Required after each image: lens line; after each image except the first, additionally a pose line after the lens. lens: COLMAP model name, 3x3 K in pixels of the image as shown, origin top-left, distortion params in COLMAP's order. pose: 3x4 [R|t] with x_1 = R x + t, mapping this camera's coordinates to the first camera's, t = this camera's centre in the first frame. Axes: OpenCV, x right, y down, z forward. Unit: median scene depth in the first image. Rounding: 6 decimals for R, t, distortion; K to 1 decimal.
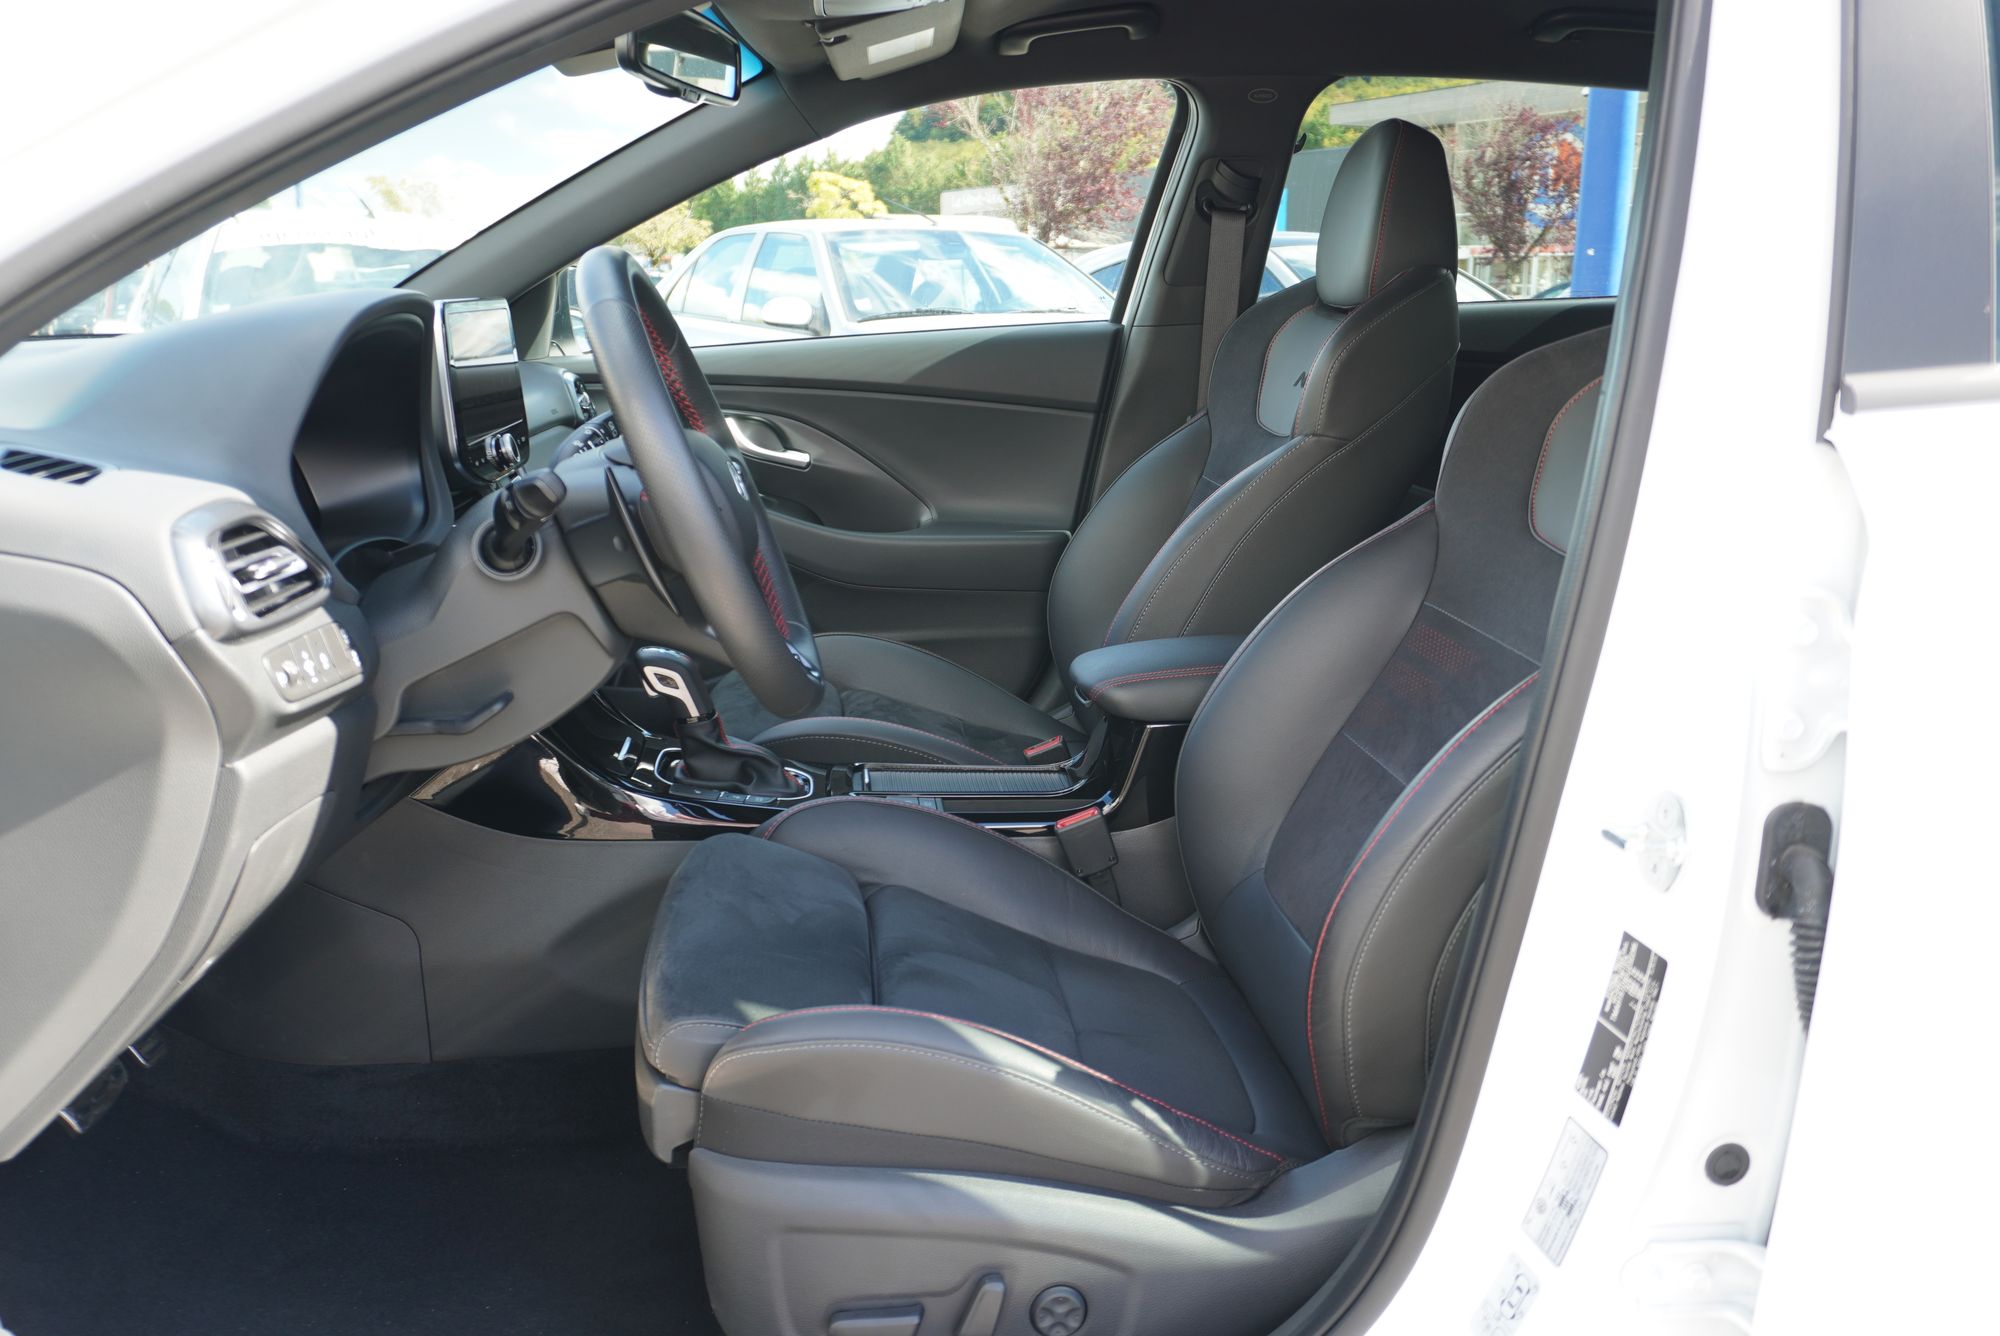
lens RADIAL K [[1556.7, 0, 1000.0], [0, 1556.7, 668.0], [0, 0, 1]] dist [-0.033686, 0.000091]
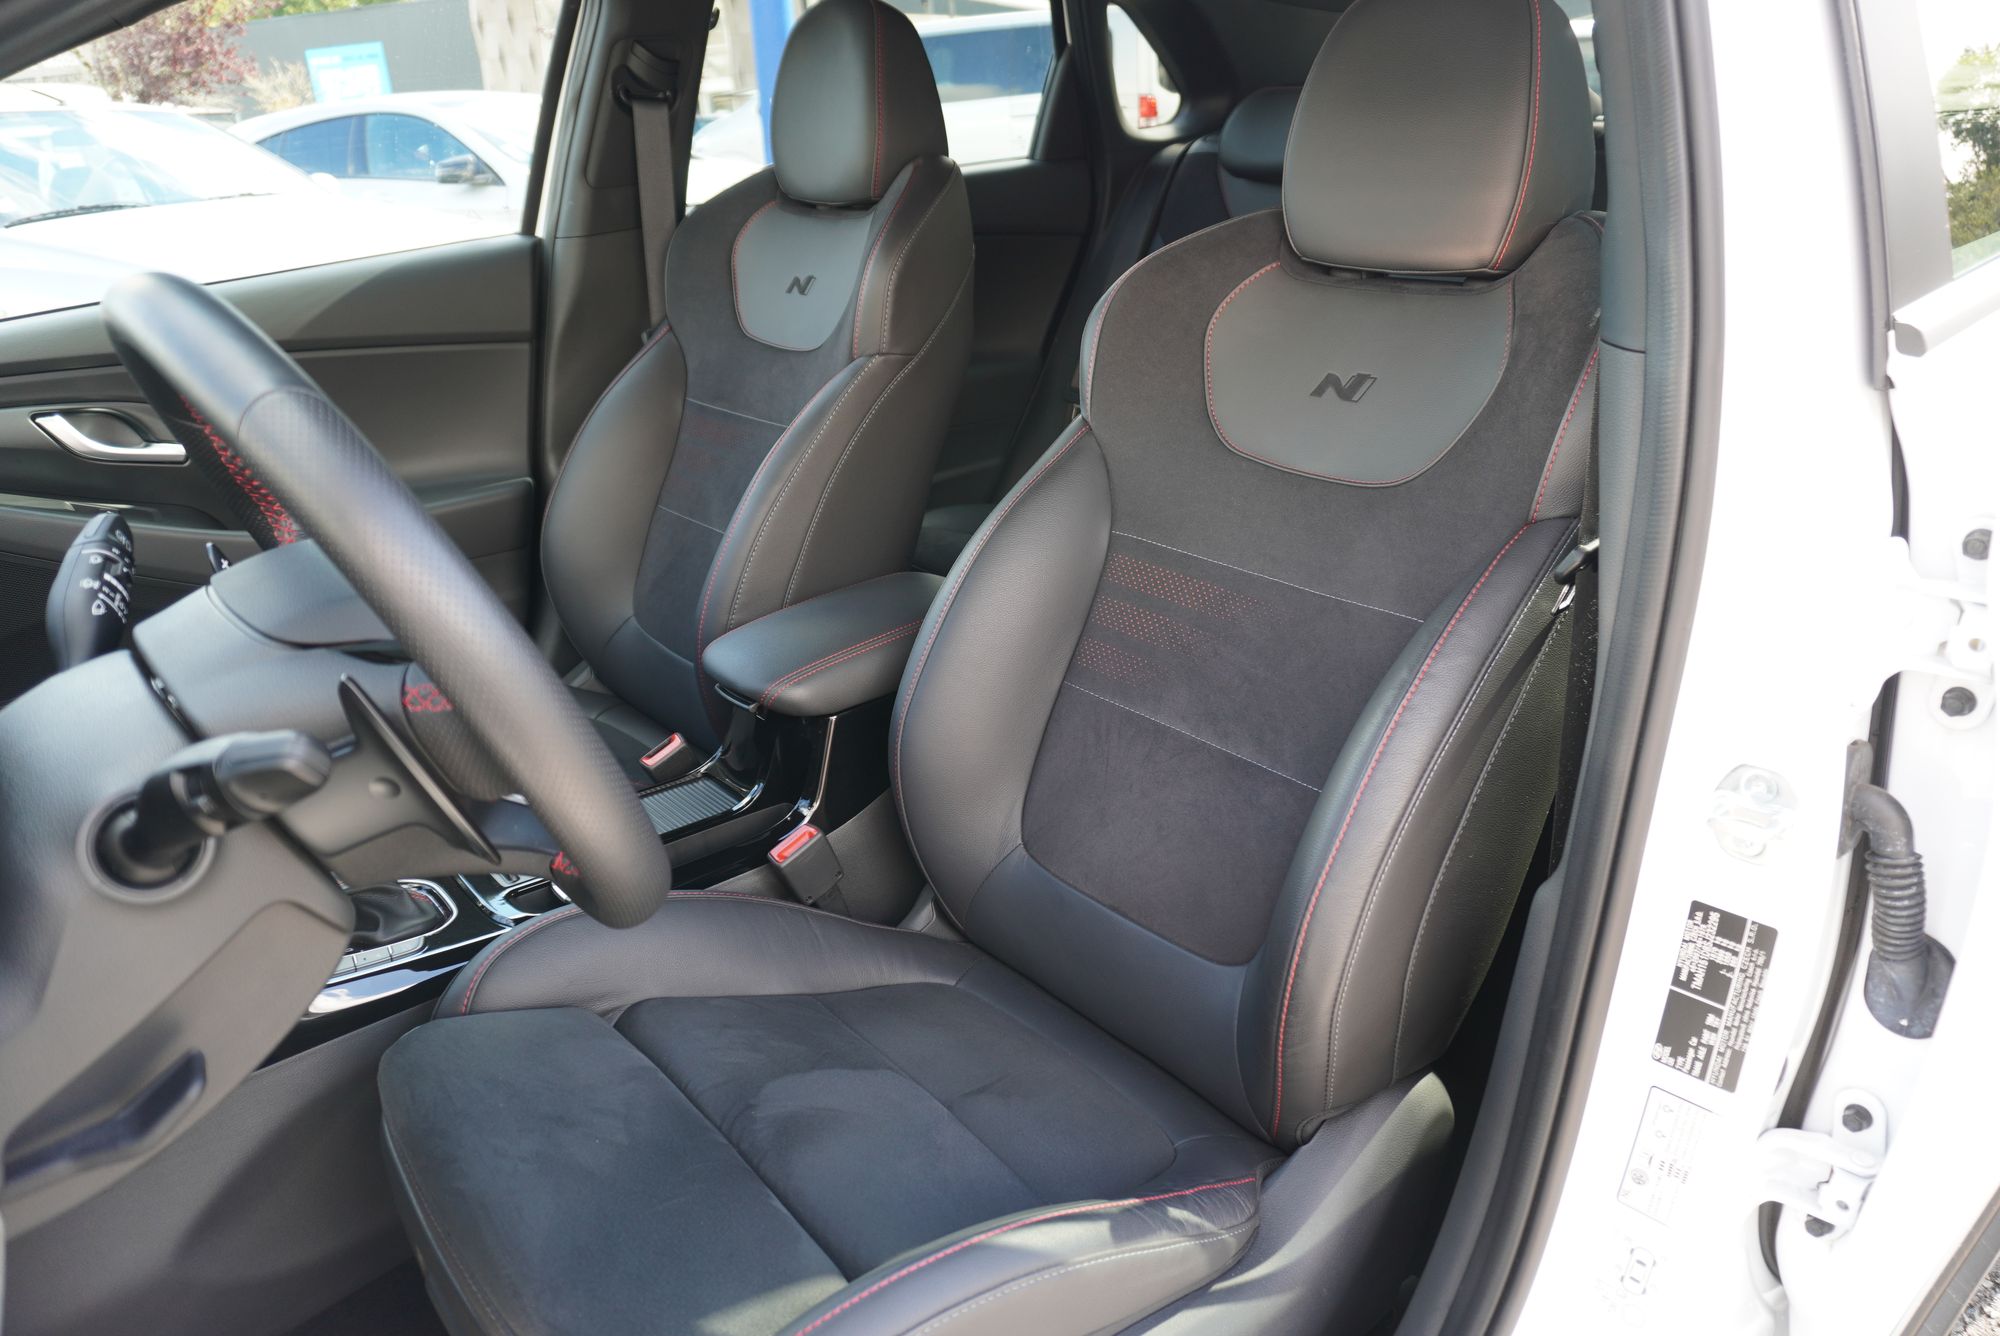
lens RADIAL K [[1333.4, 0, 1000.0], [0, 1333.4, 668.0], [0, 0, 1]] dist [-0.050485, 0.041861]
pose [[0.836417, -0.253875, 0.485751, -0.188548], [0.179806, 0.964306, 0.194381, -0.121073], [-0.517761, -0.075243, 0.852210, 0.296517]]
